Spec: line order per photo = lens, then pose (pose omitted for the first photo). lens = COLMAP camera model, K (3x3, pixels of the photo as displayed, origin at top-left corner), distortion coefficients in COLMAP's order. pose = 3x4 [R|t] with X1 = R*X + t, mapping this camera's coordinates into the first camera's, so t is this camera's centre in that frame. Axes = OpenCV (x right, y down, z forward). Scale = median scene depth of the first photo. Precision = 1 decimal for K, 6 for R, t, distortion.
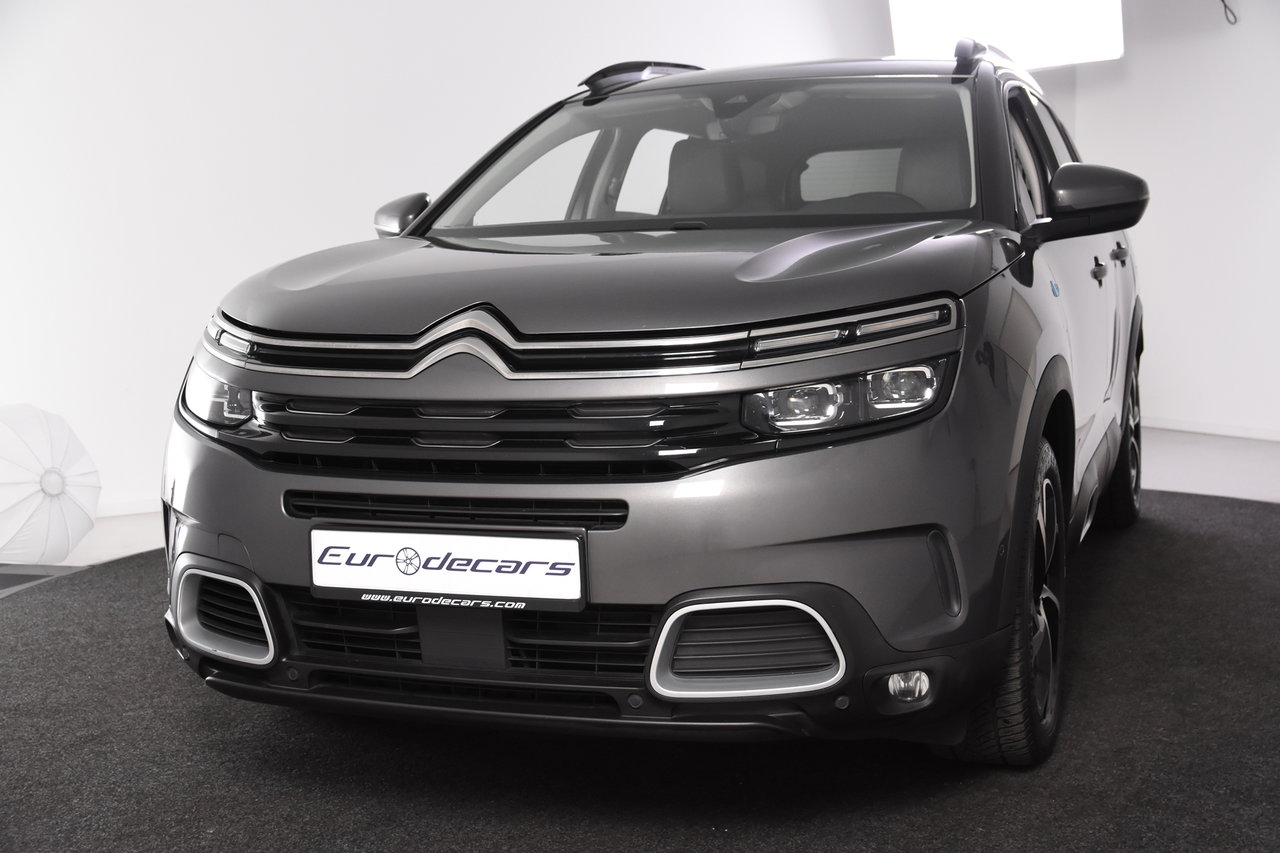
lens RADIAL K [[1723.7, 0, 612.2], [0, 1723.7, 424.9], [0, 0, 1]] dist [0.006124, -0.004521]
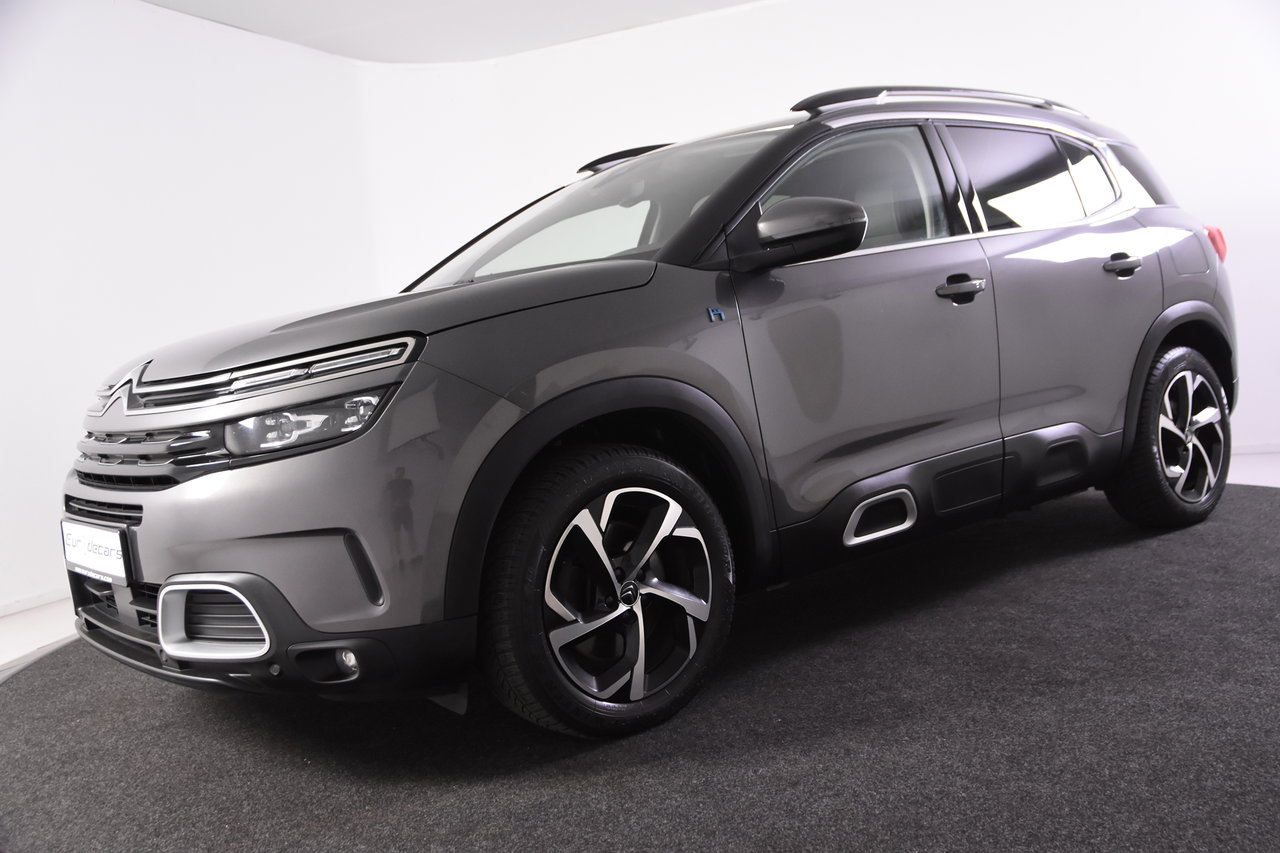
lens RADIAL K [[1273.8, 0, 640.0], [0, 1273.8, 426.5], [0, 0, 1]] dist [-0.020812, 0.020770]
pose [[0.842069, -0.021584, -0.538938, 0.840426], [0.019161, 0.999765, -0.010102, 0.000532], [0.539030, -0.001819, 0.842285, 0.368246]]
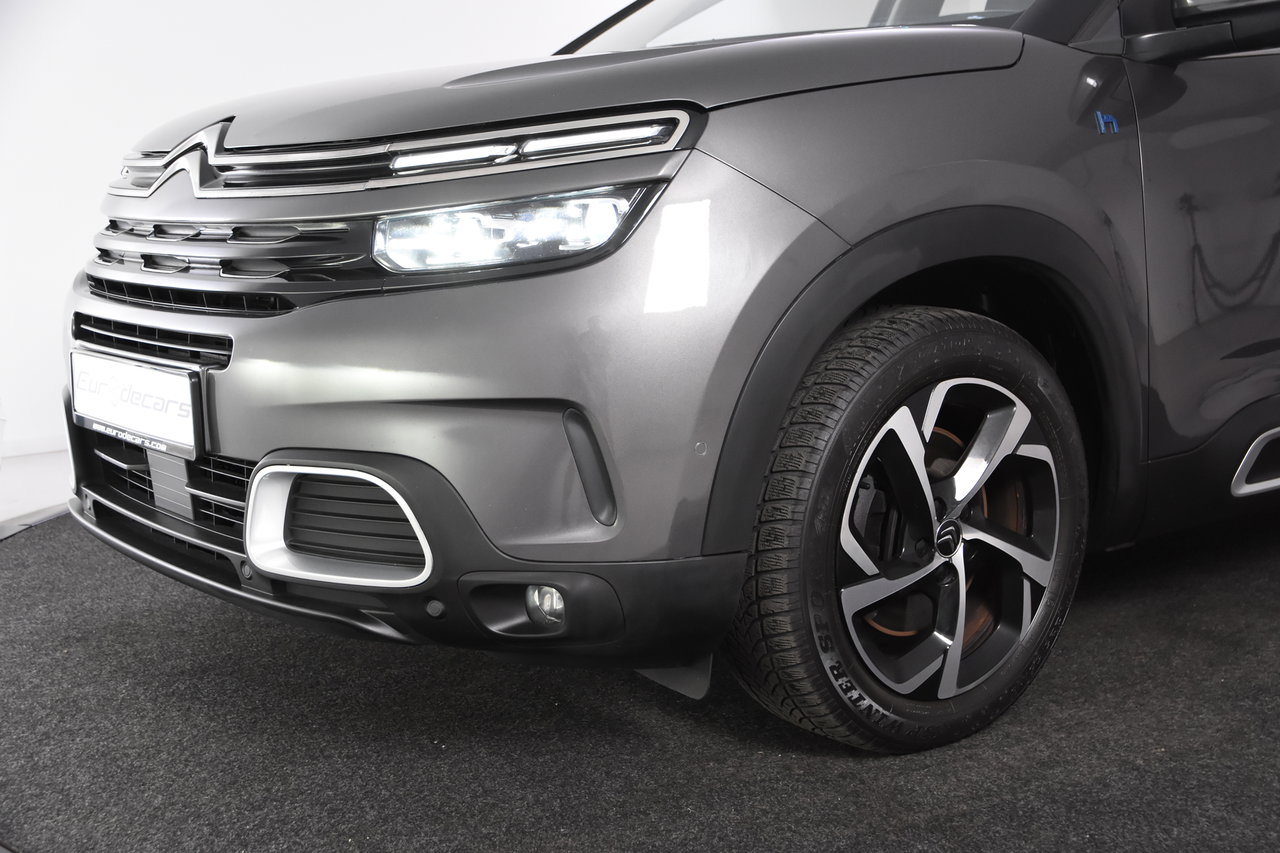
lens RADIAL K [[1723.7, 0, 612.2], [0, 1723.7, 424.9], [0, 0, 1]] dist [0.006124, -0.004521]
pose [[0.831556, 0.092875, -0.547621, 0.627511], [-0.068294, 0.995537, 0.065137, 0.017848], [0.551226, -0.016766, 0.834187, 0.372737]]
